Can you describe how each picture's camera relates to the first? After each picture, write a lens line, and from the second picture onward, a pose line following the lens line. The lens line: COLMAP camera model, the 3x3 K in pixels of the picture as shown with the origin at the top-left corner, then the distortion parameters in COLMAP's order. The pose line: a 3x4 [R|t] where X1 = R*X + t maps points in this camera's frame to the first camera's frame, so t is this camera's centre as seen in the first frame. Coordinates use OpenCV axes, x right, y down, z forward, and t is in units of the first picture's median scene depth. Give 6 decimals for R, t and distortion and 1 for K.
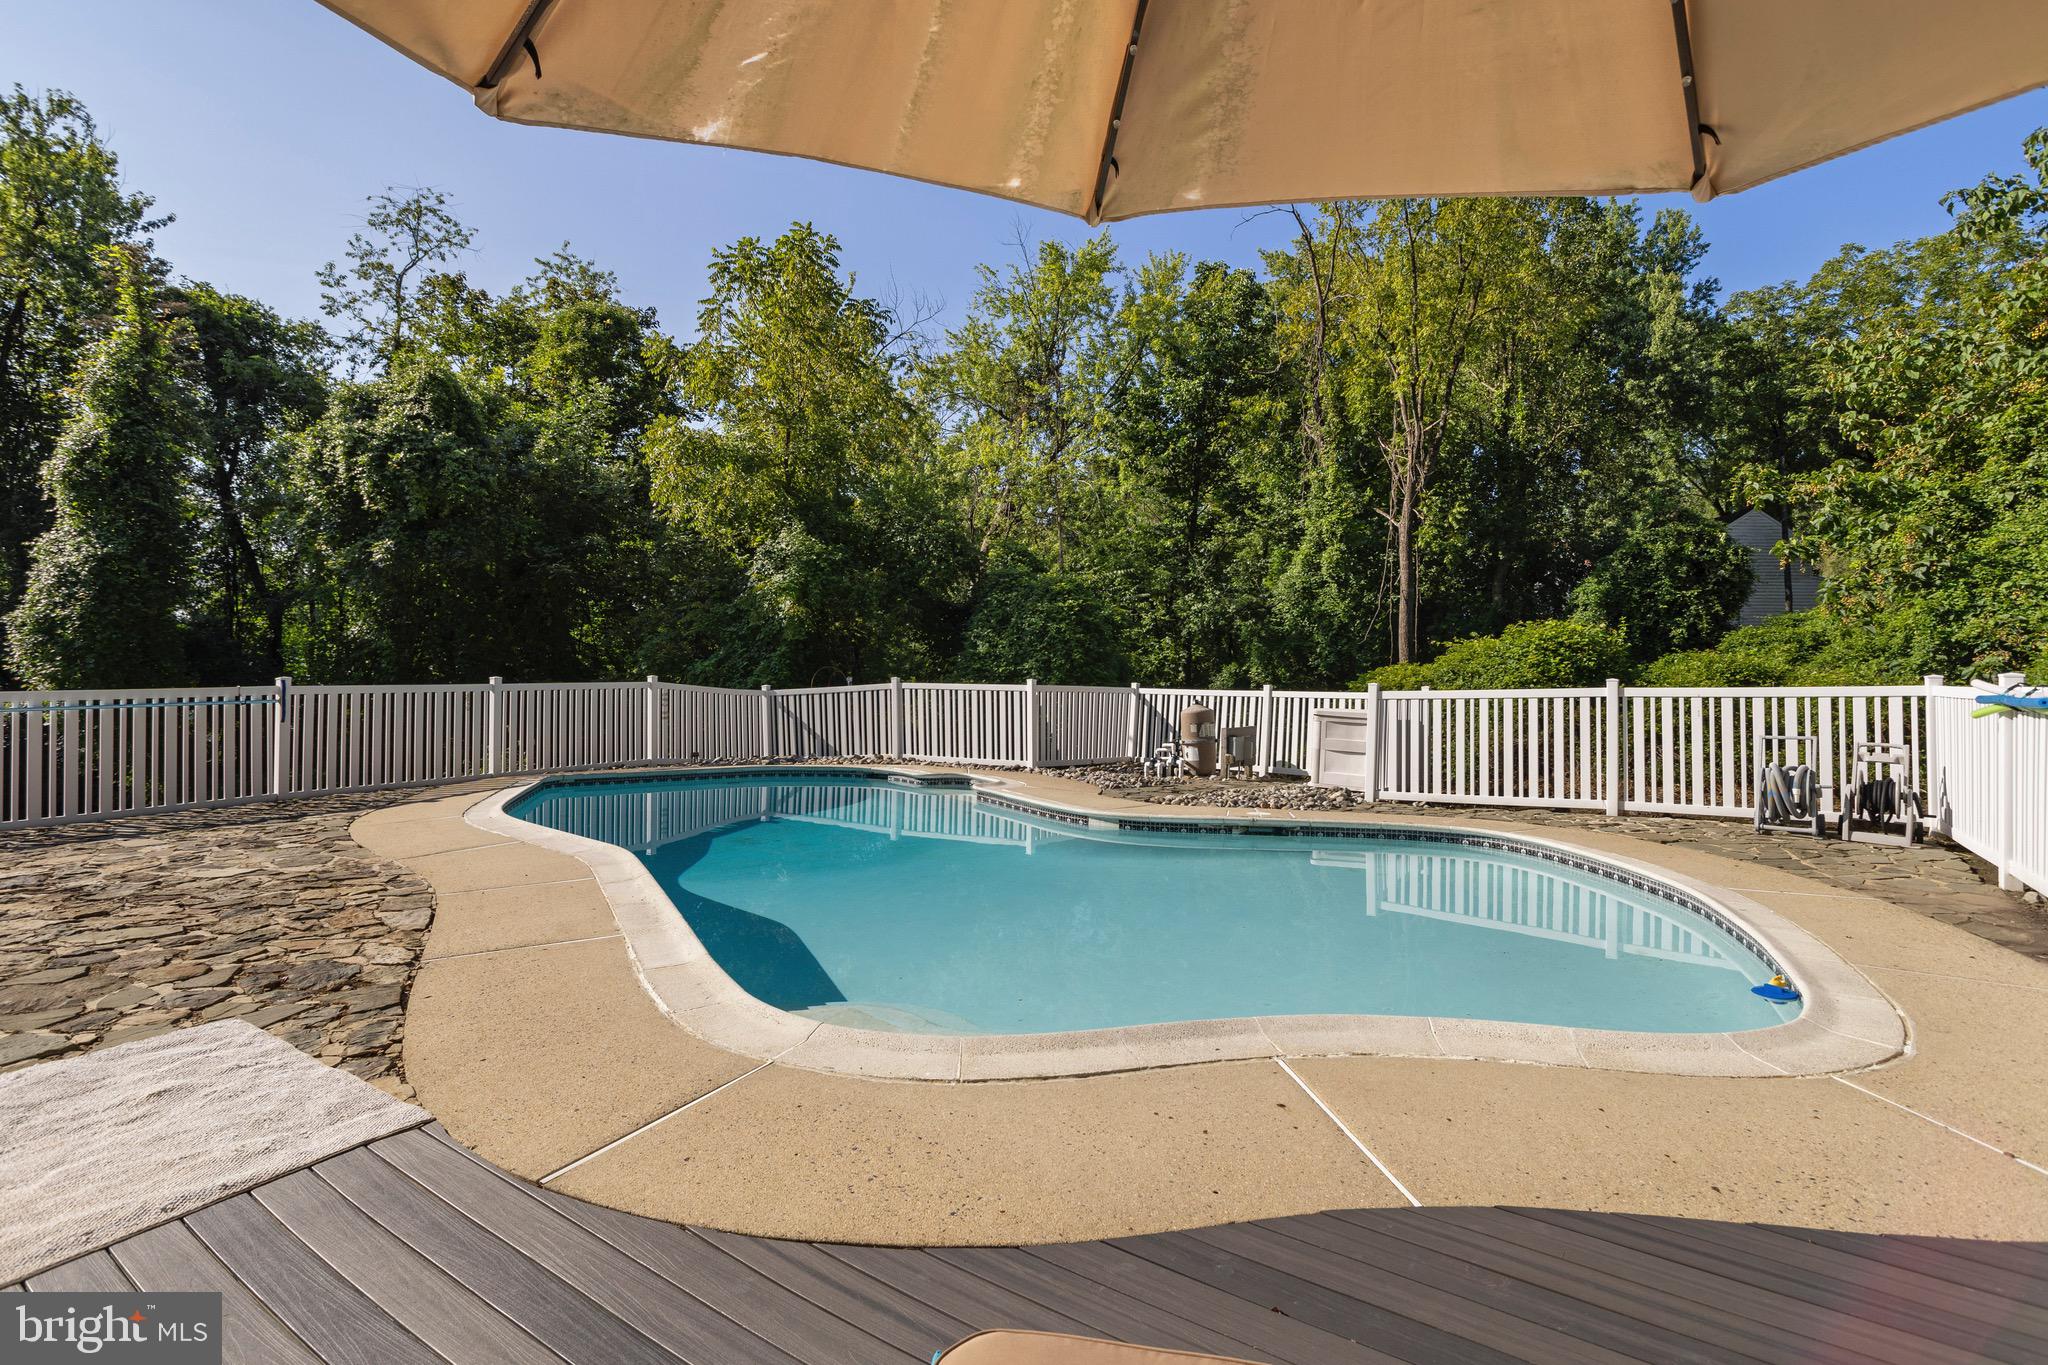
lens RADIAL K [[993.8, 0, 1031.0], [0, 993.8, 654.7], [0, 0, 1]] dist [-0.049474, 0.033291]
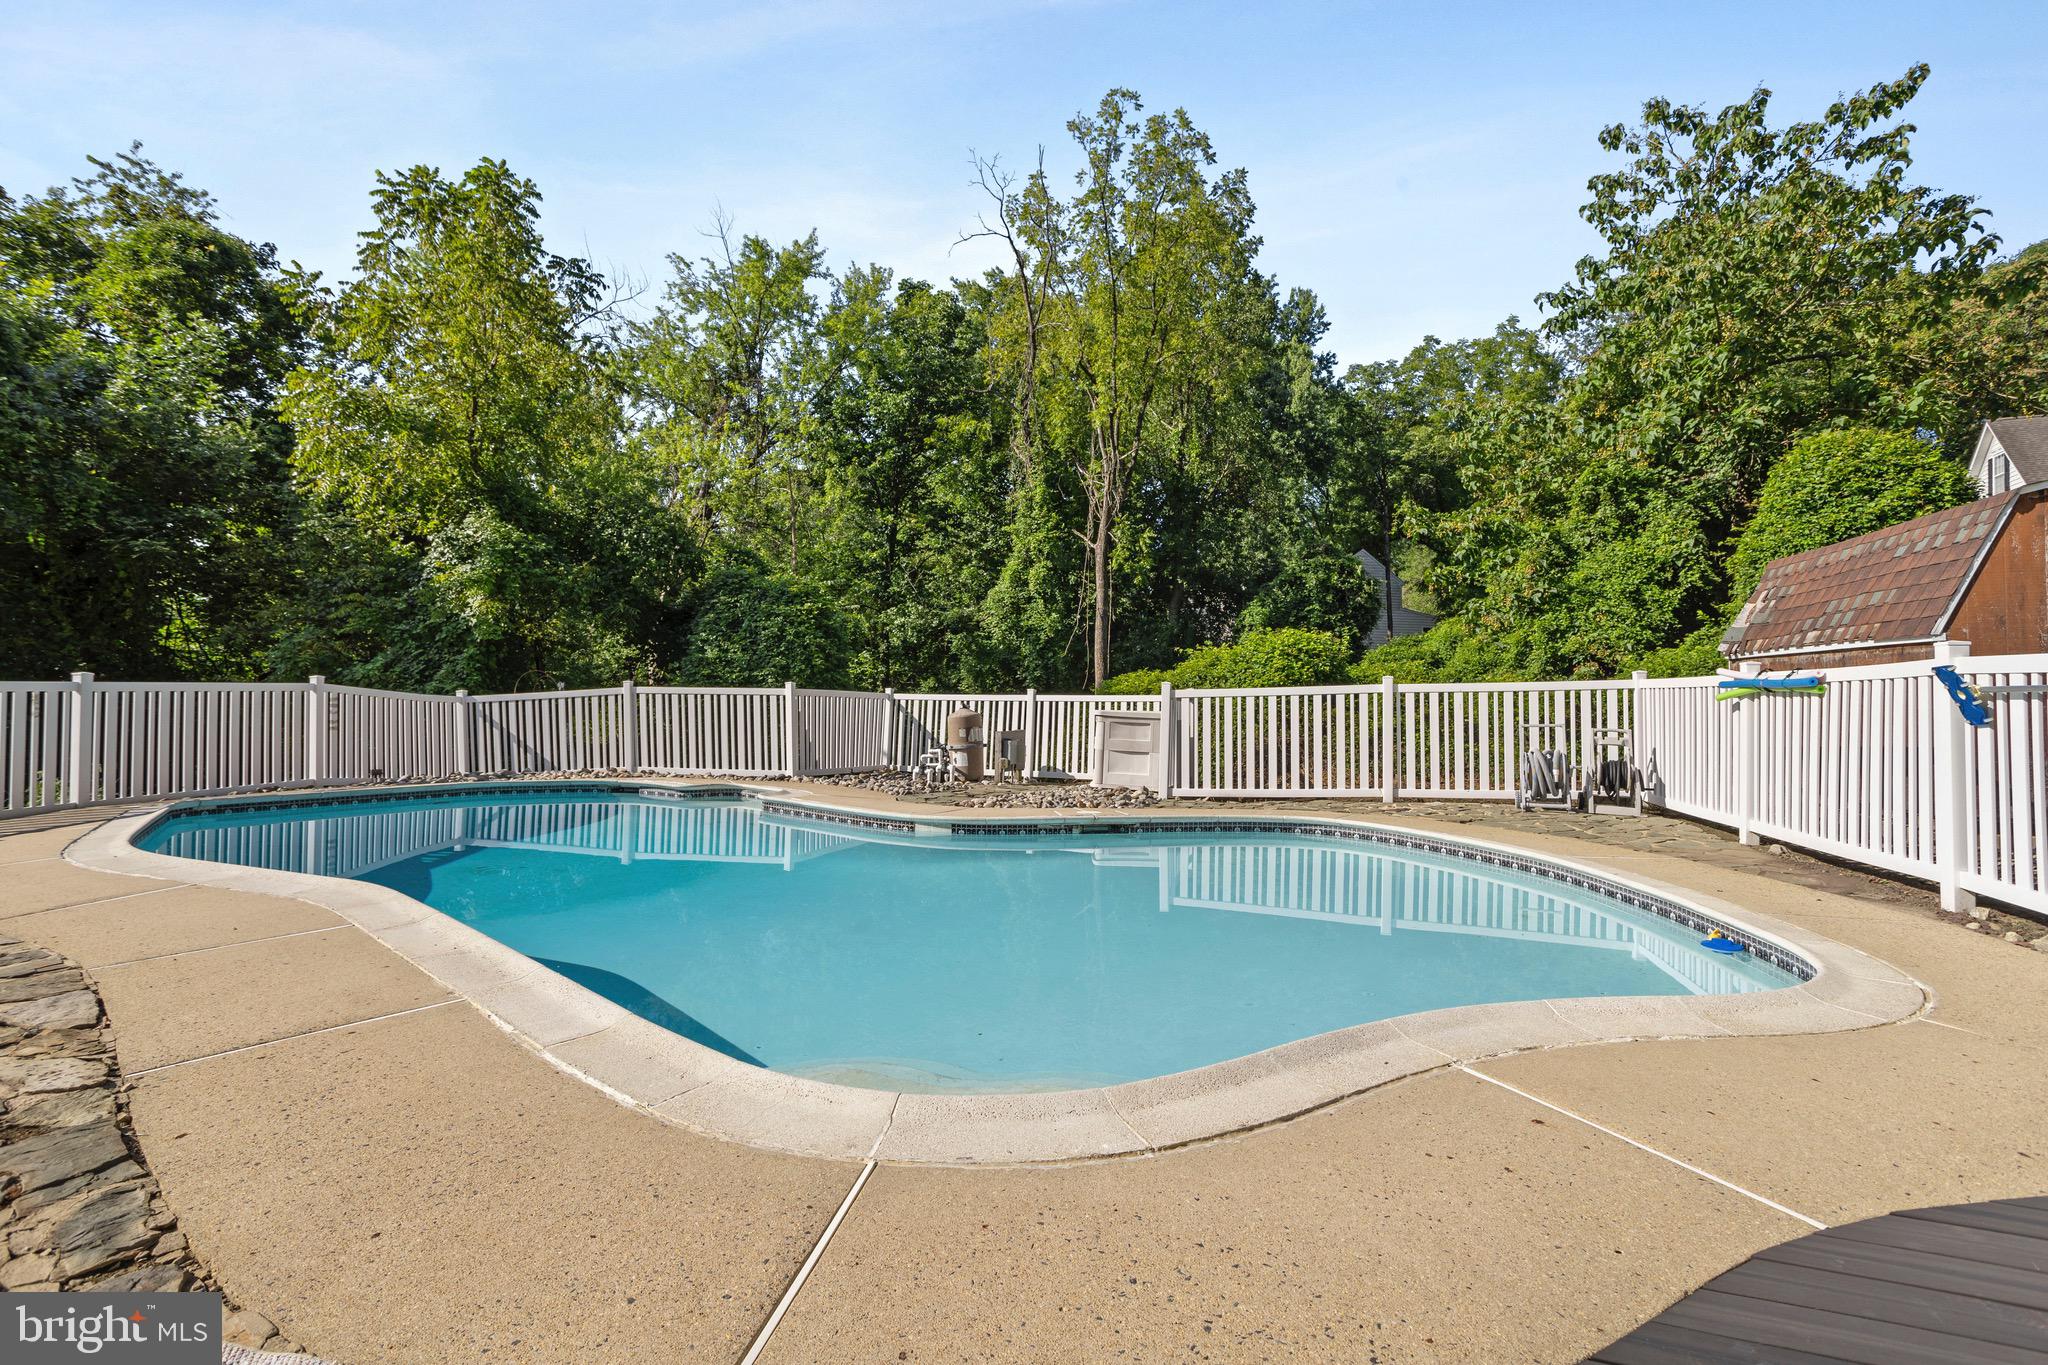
lens RADIAL K [[972.0, 0, 1008.9], [0, 972.0, 676.7], [0, 0, 1]] dist [-0.048689, 0.031345]
pose [[0.949568, 0.005593, 0.313513, -0.068481], [-0.005972, 0.999982, 0.000249, 0.013873], [-0.313506, -0.002109, 0.949584, 0.060665]]
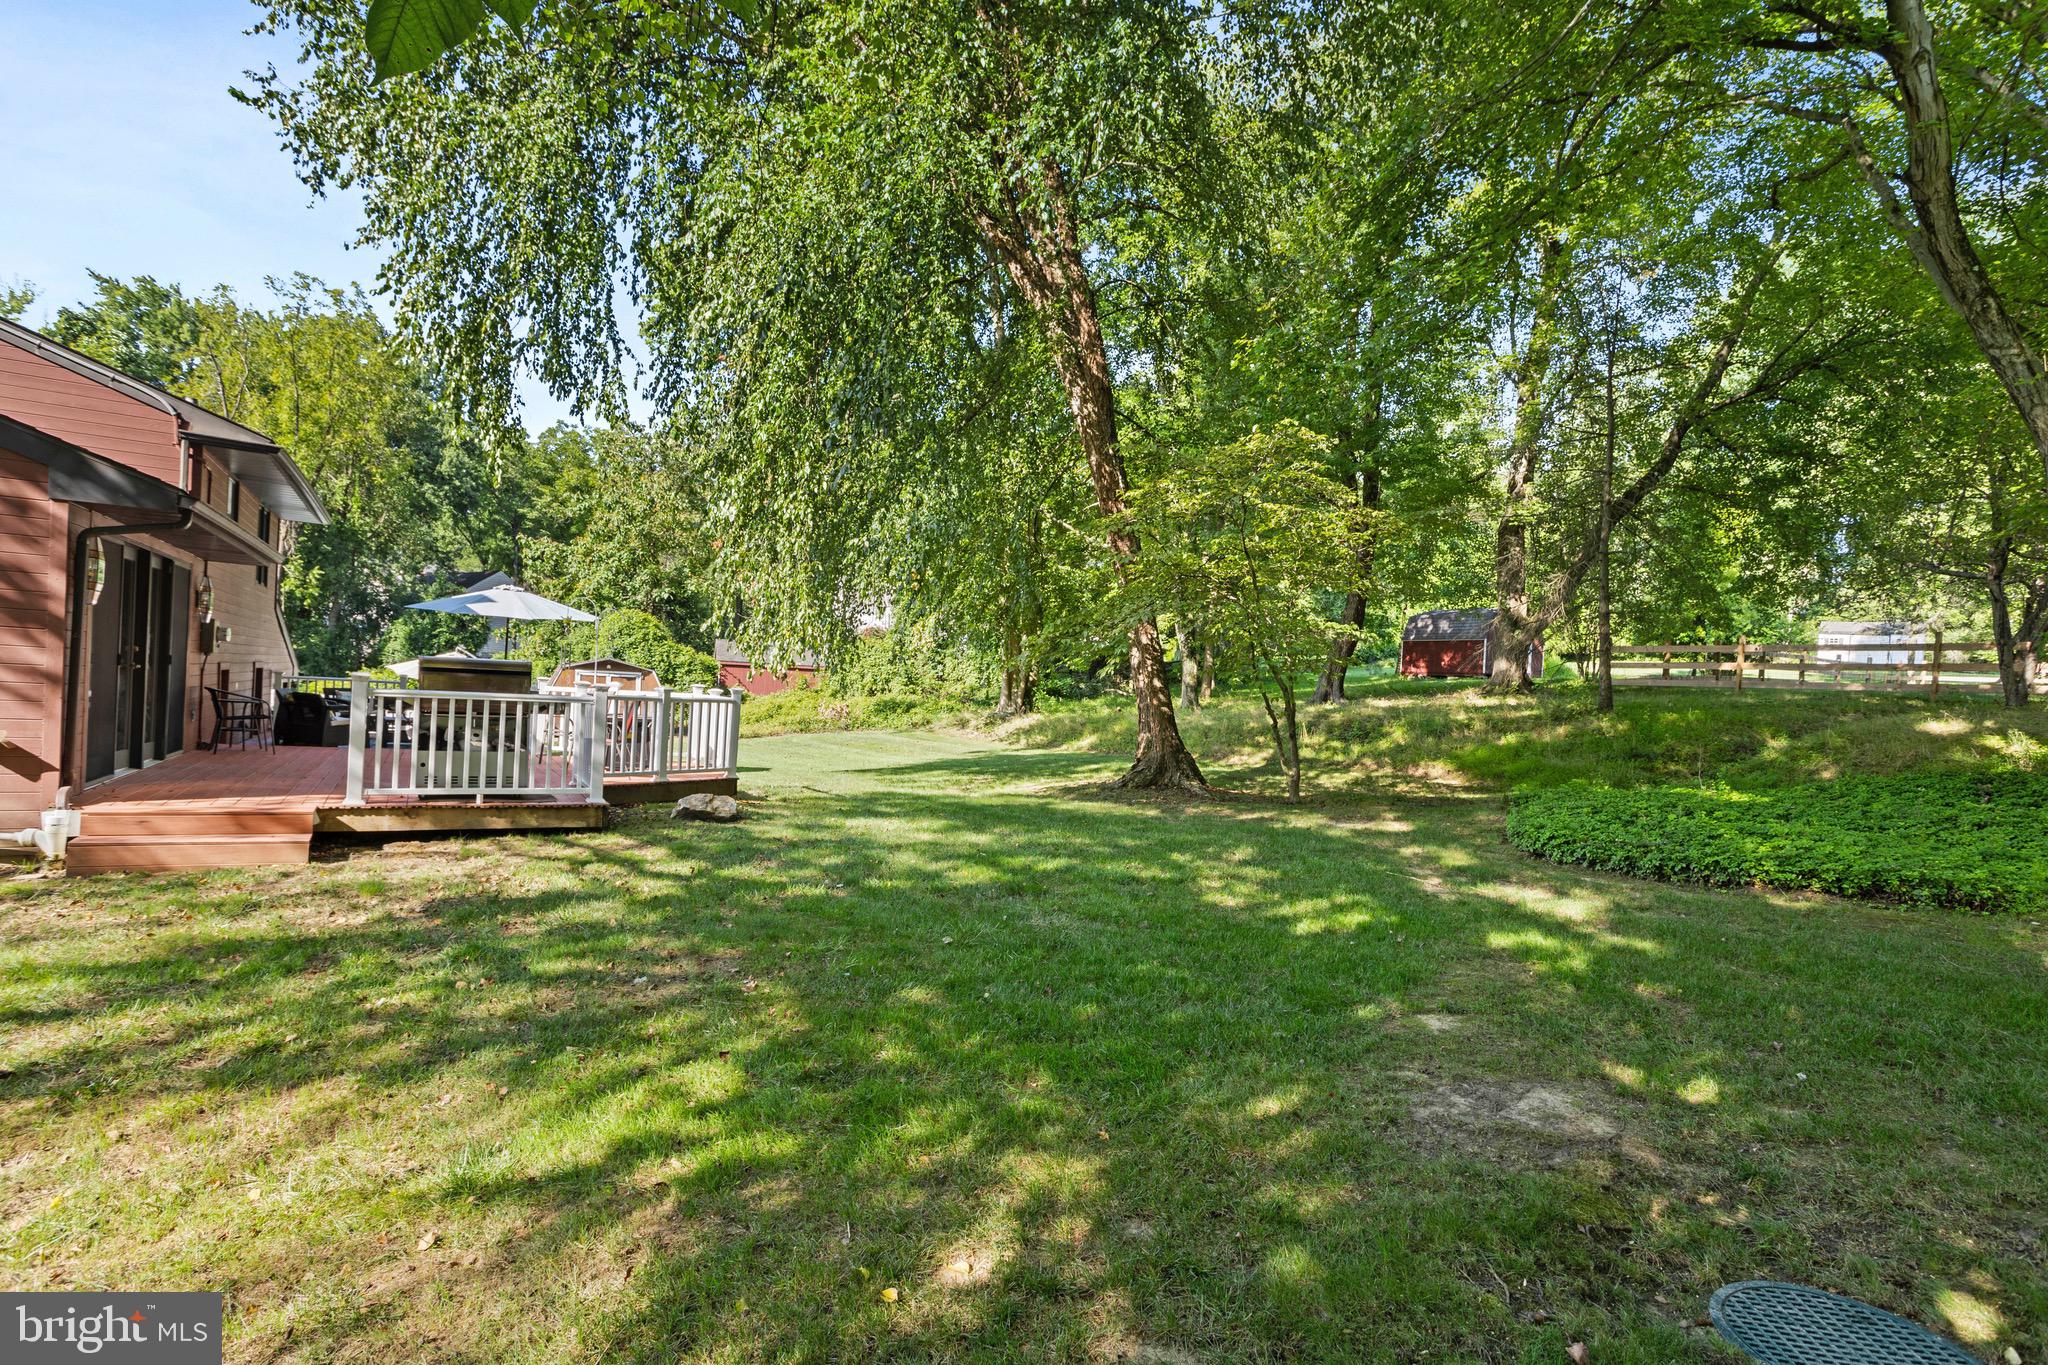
lens RADIAL K [[996.9, 0, 1015.5], [0, 996.9, 692.8], [0, 0, 1]] dist [-0.014781, 0.008275]
pose [[0.444829, 0.015711, 0.895478, -0.732959], [-0.063083, 0.997912, 0.013829, -0.075195], [-0.893391, -0.062641, 0.444891, -1.070865]]
